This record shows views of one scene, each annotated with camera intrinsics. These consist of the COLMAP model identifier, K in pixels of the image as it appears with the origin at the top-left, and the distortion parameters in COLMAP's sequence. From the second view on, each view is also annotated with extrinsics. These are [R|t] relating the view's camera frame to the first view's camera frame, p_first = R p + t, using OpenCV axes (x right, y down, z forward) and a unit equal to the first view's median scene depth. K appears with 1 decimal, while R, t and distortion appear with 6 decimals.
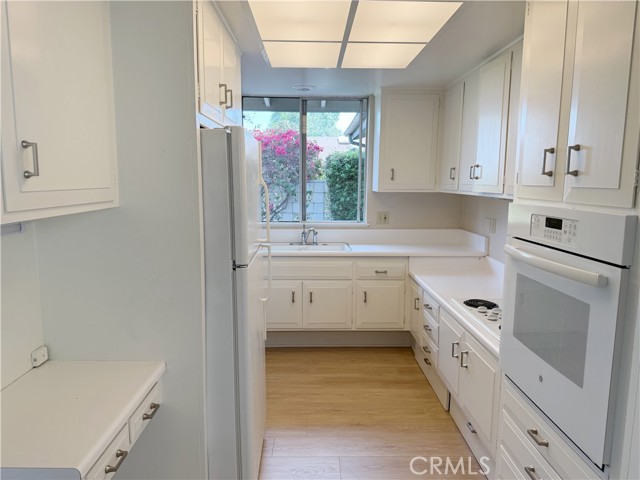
lens RADIAL K [[451.8, 0, 320.0], [0, 451.8, 240.0], [0, 0, 1]] dist [0.062292, -0.079644]
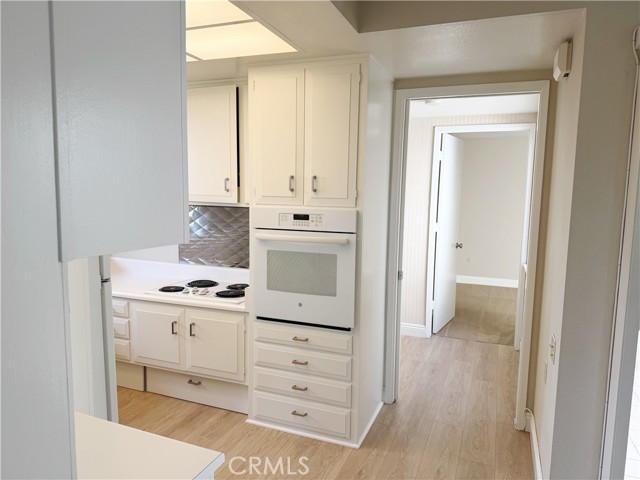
lens RADIAL K [[451.8, 0, 320.0], [0, 451.8, 240.0], [0, 0, 1]] dist [0.062292, -0.079644]
pose [[0.389880, -0.100610, 0.915353, -1.170855], [0.107088, 0.992223, 0.063446, -0.055297], [-0.914618, 0.073287, 0.397622, 0.229497]]
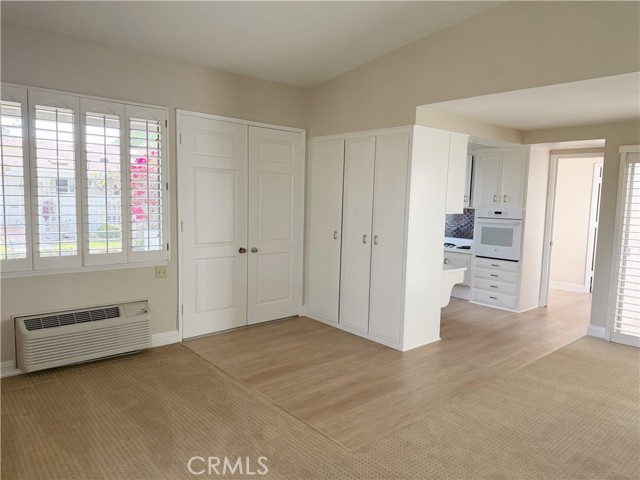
lens RADIAL K [[451.8, 0, 320.0], [0, 451.8, 240.0], [0, 0, 1]] dist [0.062292, -0.079644]
pose [[0.767278, -0.052333, 0.639176, -3.682984], [0.067982, 0.997687, 0.000080, 0.108488], [-0.637702, 0.043390, 0.769060, -1.270603]]
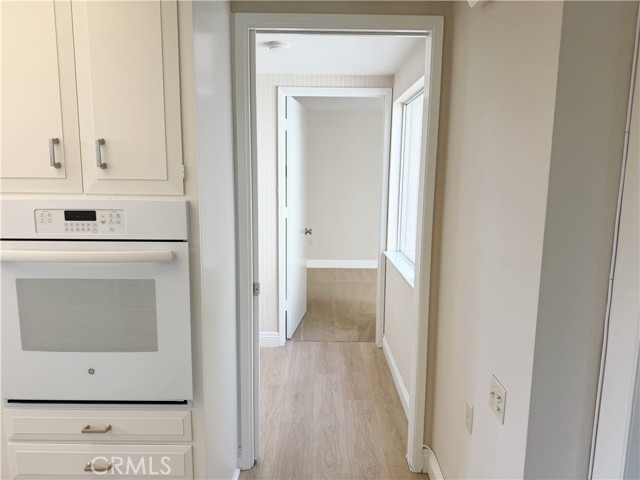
lens RADIAL K [[451.8, 0, 320.0], [0, 451.8, 240.0], [0, 0, 1]] dist [0.062292, -0.079644]
pose [[0.023343, -0.159148, 0.986979, -0.483763], [0.120369, 0.980513, 0.155259, -0.079425], [-0.992455, 0.115177, 0.042045, 0.467779]]
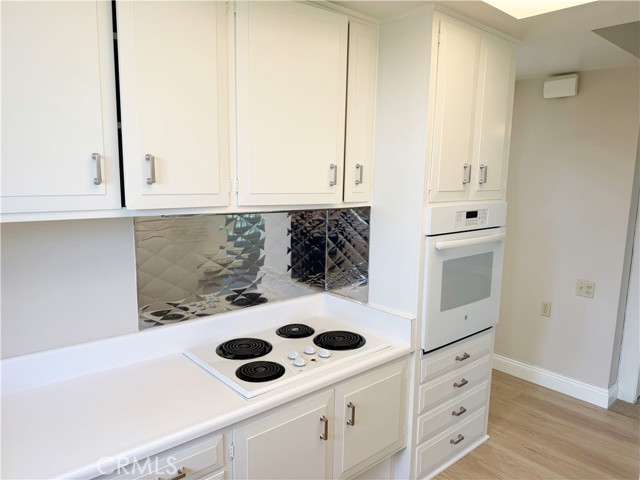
lens RADIAL K [[451.8, 0, 320.0], [0, 451.8, 240.0], [0, 0, 1]] dist [0.062292, -0.079644]
pose [[-0.638652, -0.134327, 0.757680, -0.341864], [0.074398, 0.969254, 0.234547, -0.364394], [-0.765891, 0.206164, -0.609022, 2.436488]]
